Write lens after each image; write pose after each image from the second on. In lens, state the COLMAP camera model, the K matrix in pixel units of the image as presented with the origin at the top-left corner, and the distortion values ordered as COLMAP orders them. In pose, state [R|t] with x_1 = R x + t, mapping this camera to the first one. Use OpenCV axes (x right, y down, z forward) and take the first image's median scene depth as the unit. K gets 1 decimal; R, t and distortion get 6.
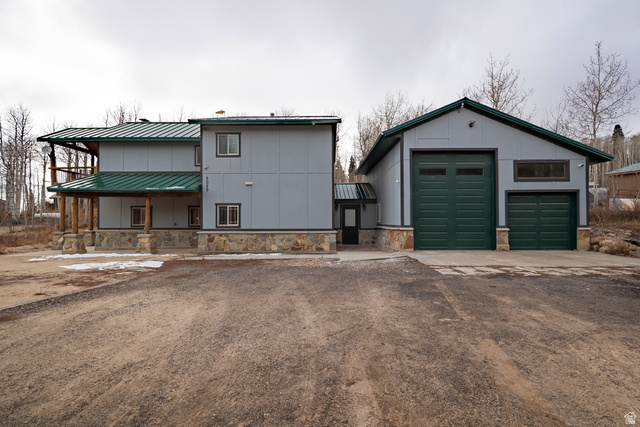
lens RADIAL K [[320.7, 0, 318.5], [0, 320.7, 215.0], [0, 0, 1]] dist [0.012482, 0.000005]
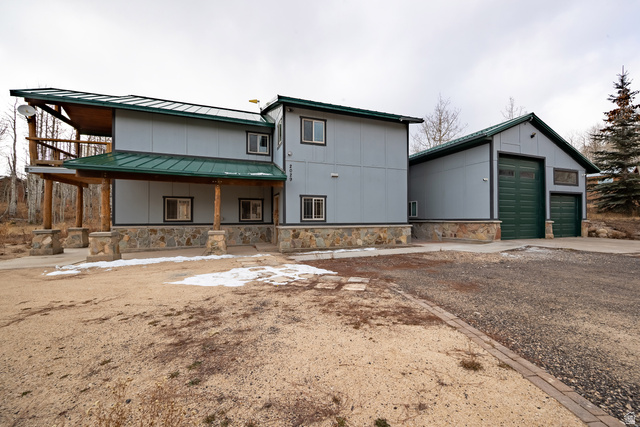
lens RADIAL K [[255.2, 0, 321.0], [0, 255.2, 214.3], [0, 0, 1]] dist [0.004325, 0.000000]
pose [[0.935417, 0.006249, 0.353490, -0.520514], [-0.006295, 0.999980, -0.001020, 0.018481], [-0.353489, -0.001271, 0.935438, 0.314742]]
